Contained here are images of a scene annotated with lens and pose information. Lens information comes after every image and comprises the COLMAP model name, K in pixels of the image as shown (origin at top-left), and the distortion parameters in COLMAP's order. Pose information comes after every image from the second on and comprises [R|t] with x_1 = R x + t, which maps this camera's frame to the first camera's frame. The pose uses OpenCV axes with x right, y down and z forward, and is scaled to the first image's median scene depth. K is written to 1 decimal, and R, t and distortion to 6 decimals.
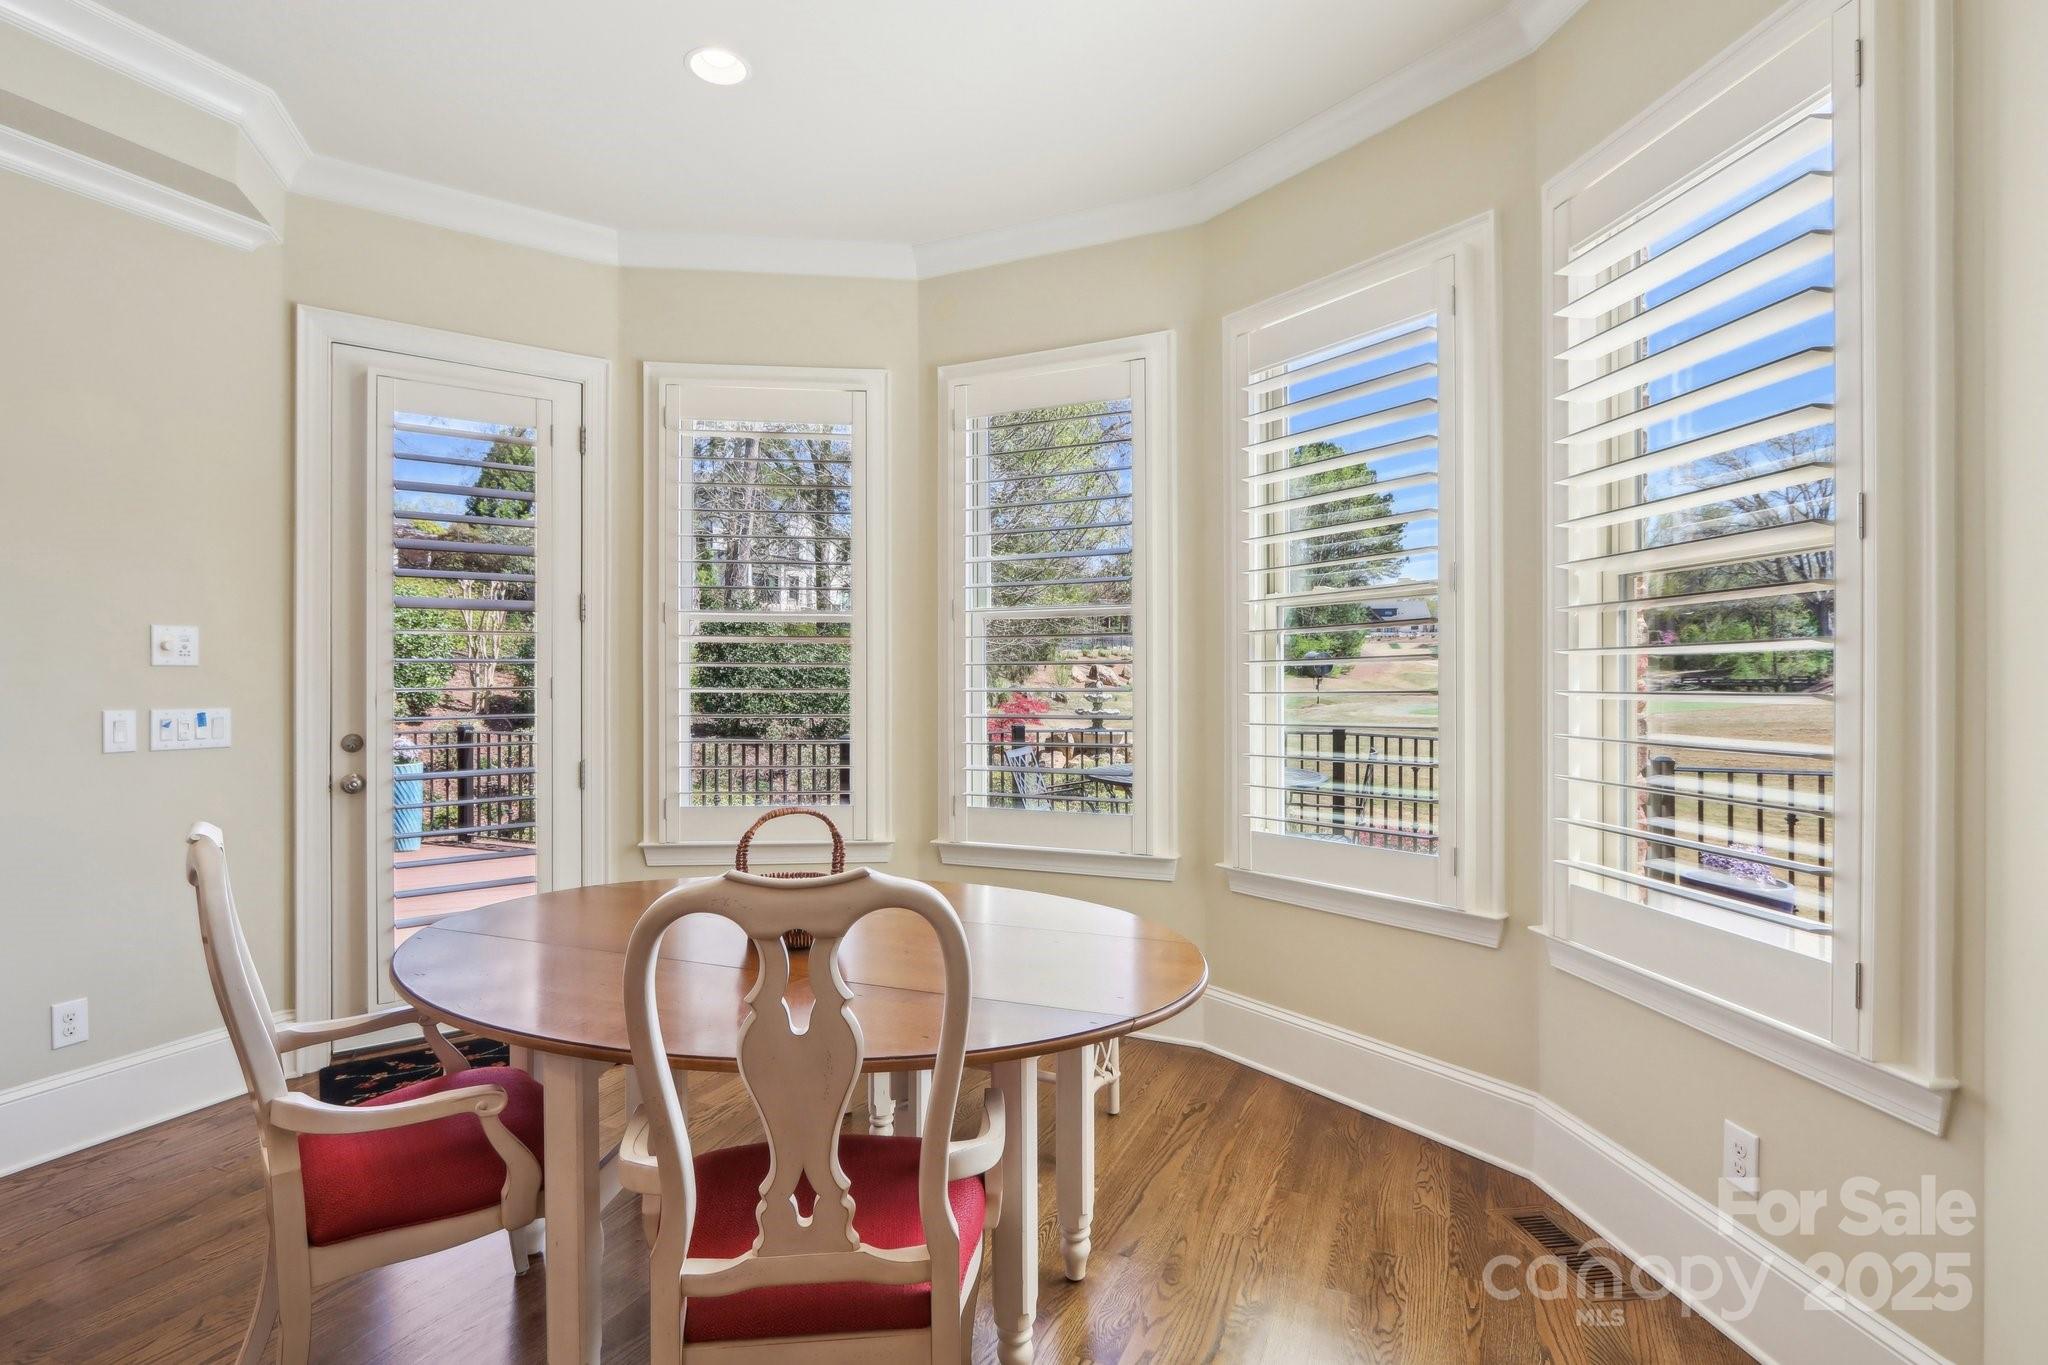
lens RADIAL K [[976.7, 0, 1008.1], [0, 976.7, 687.9], [0, 0, 1]] dist [-0.012376, -0.000050]
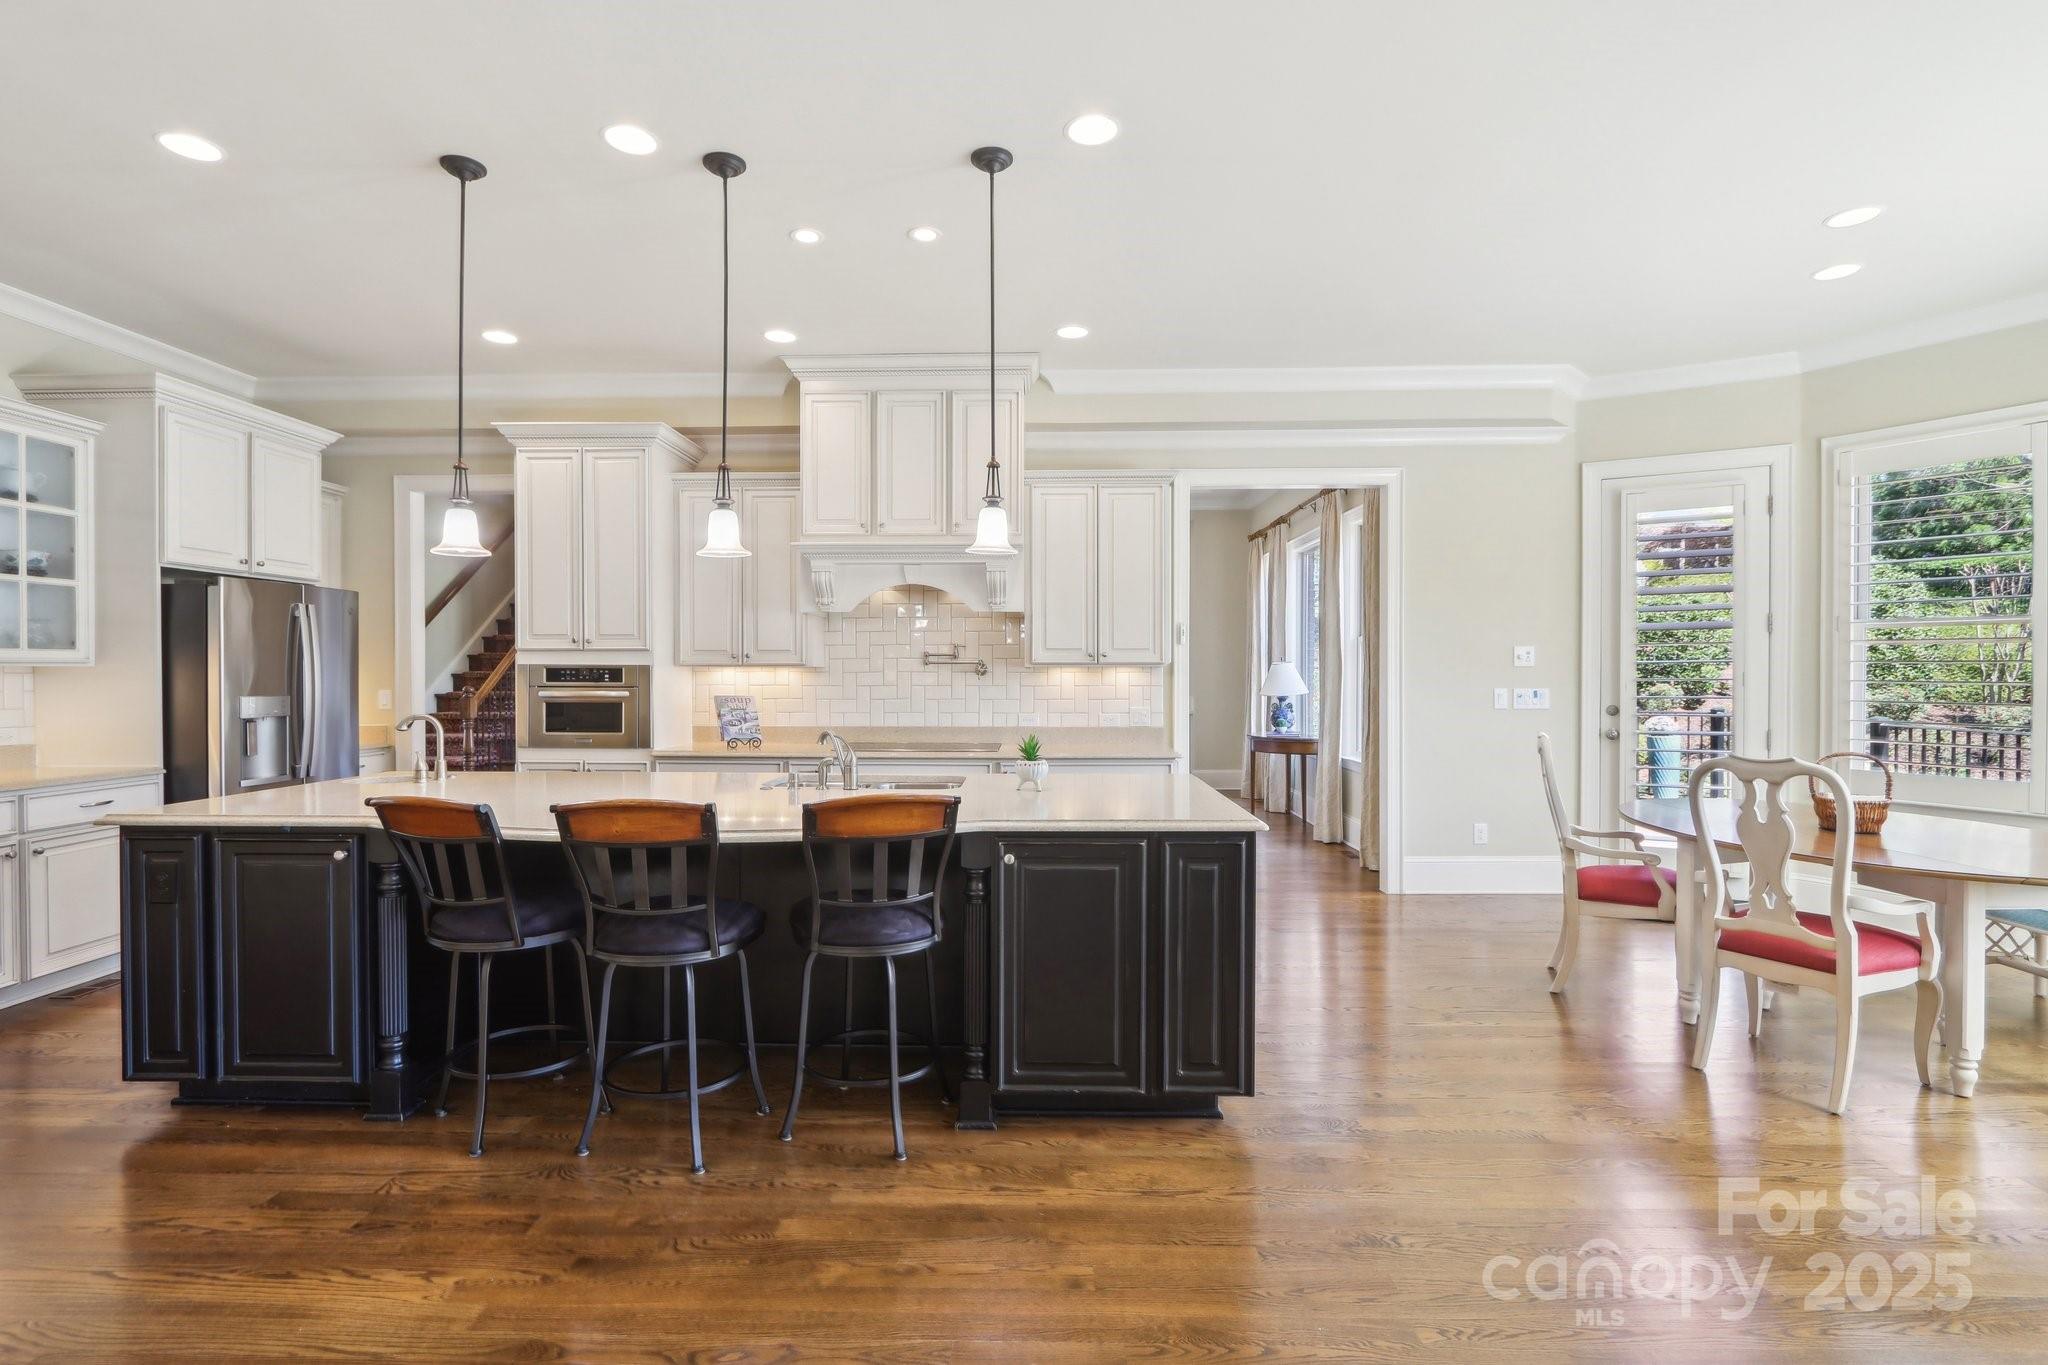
lens RADIAL K [[976.7, 0, 1022.2], [0, 976.7, 680.4], [0, 0, 1]] dist [-0.012376, -0.000050]
pose [[0.397039, 0.010076, -0.917747, 0.538936], [-0.004508, 0.999949, 0.009028, -0.008140], [0.917791, 0.000552, 0.397064, -0.707368]]
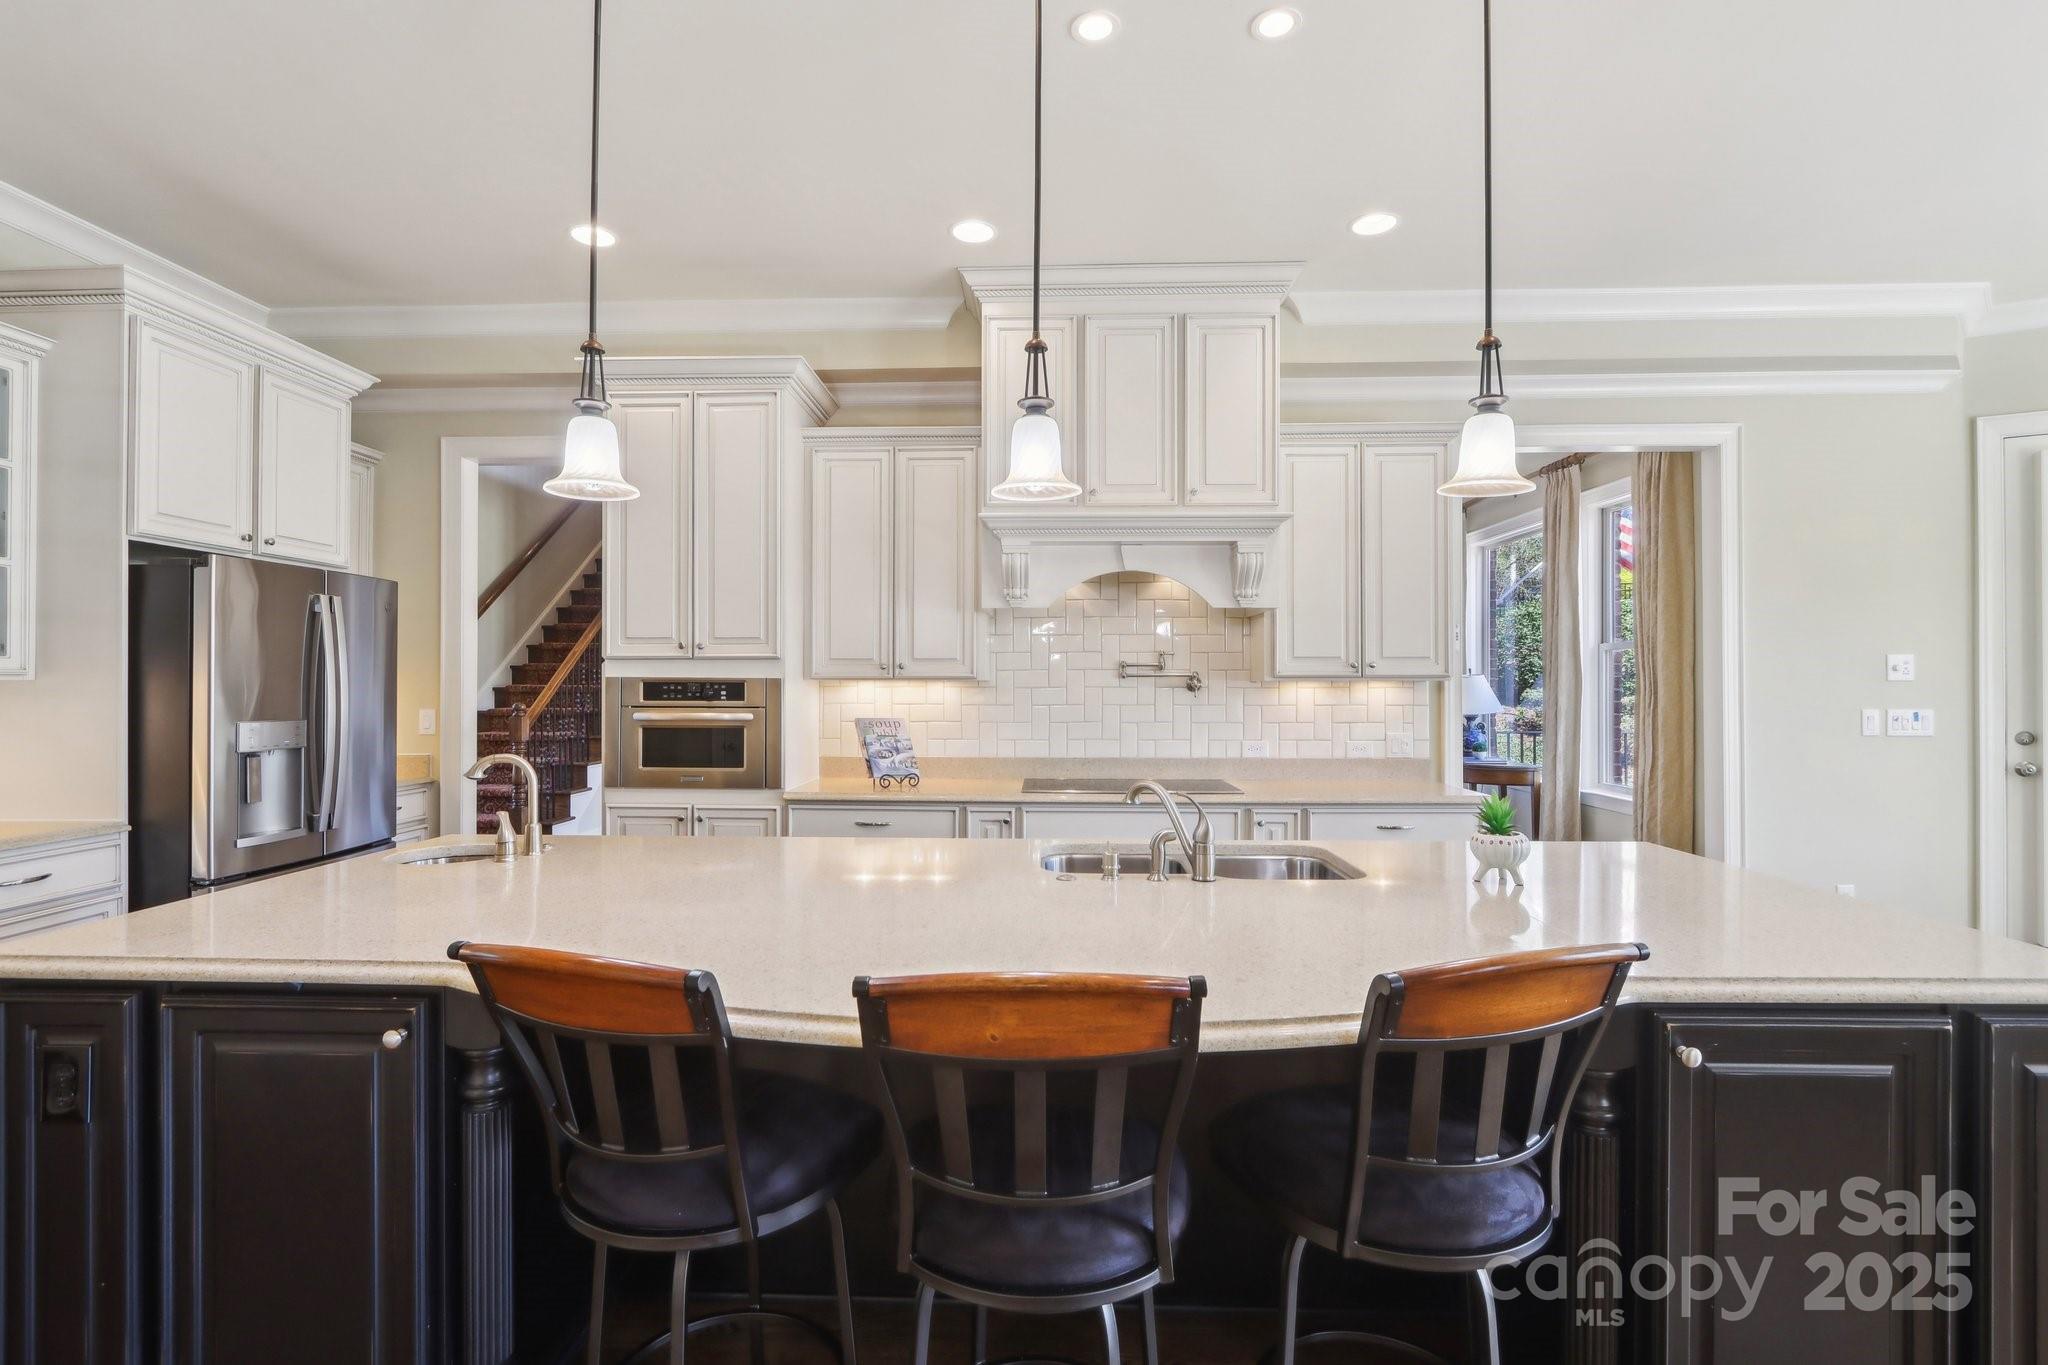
lens RADIAL K [[976.7, 0, 1025.1], [0, 976.7, 677.9], [0, 0, 1]] dist [-0.012376, -0.000050]
pose [[0.386556, -0.003307, -0.922260, 0.004306], [-0.005123, 0.999970, -0.005733, -0.011577], [0.922252, 0.006941, 0.386527, -0.834600]]
